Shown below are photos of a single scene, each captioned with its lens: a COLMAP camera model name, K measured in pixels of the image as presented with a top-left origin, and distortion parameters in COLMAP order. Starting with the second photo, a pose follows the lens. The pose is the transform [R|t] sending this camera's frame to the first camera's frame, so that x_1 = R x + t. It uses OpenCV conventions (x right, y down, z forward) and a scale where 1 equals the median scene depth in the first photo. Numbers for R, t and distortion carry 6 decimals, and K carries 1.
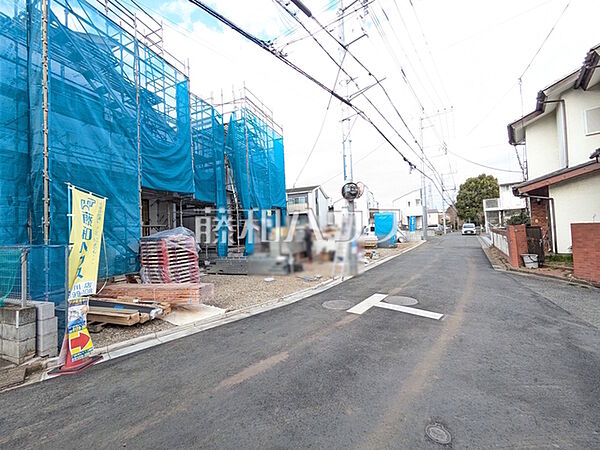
lens RADIAL K [[241.0, 0, 298.2], [0, 241.0, 224.4], [0, 0, 1]] dist [0.009270, -0.001895]
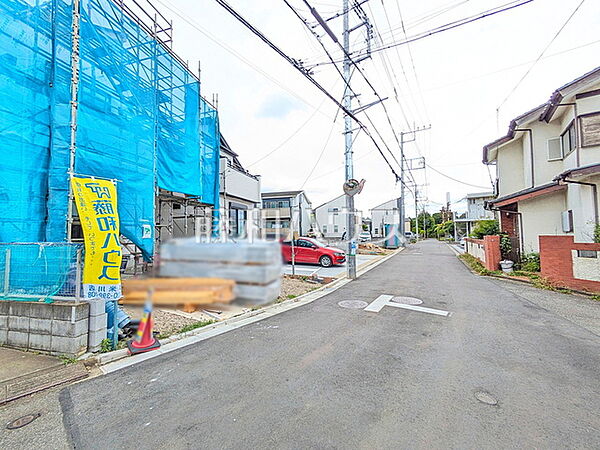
lens RADIAL K [[241.0, 0, 299.8], [0, 241.0, 224.6], [0, 0, 1]] dist [0.009270, -0.001895]
pose [[0.994147, 0.033794, 0.102614, -0.153848], [-0.032153, 0.999328, -0.017604, 0.000293], [-0.103140, 0.014202, 0.994565, -0.050762]]
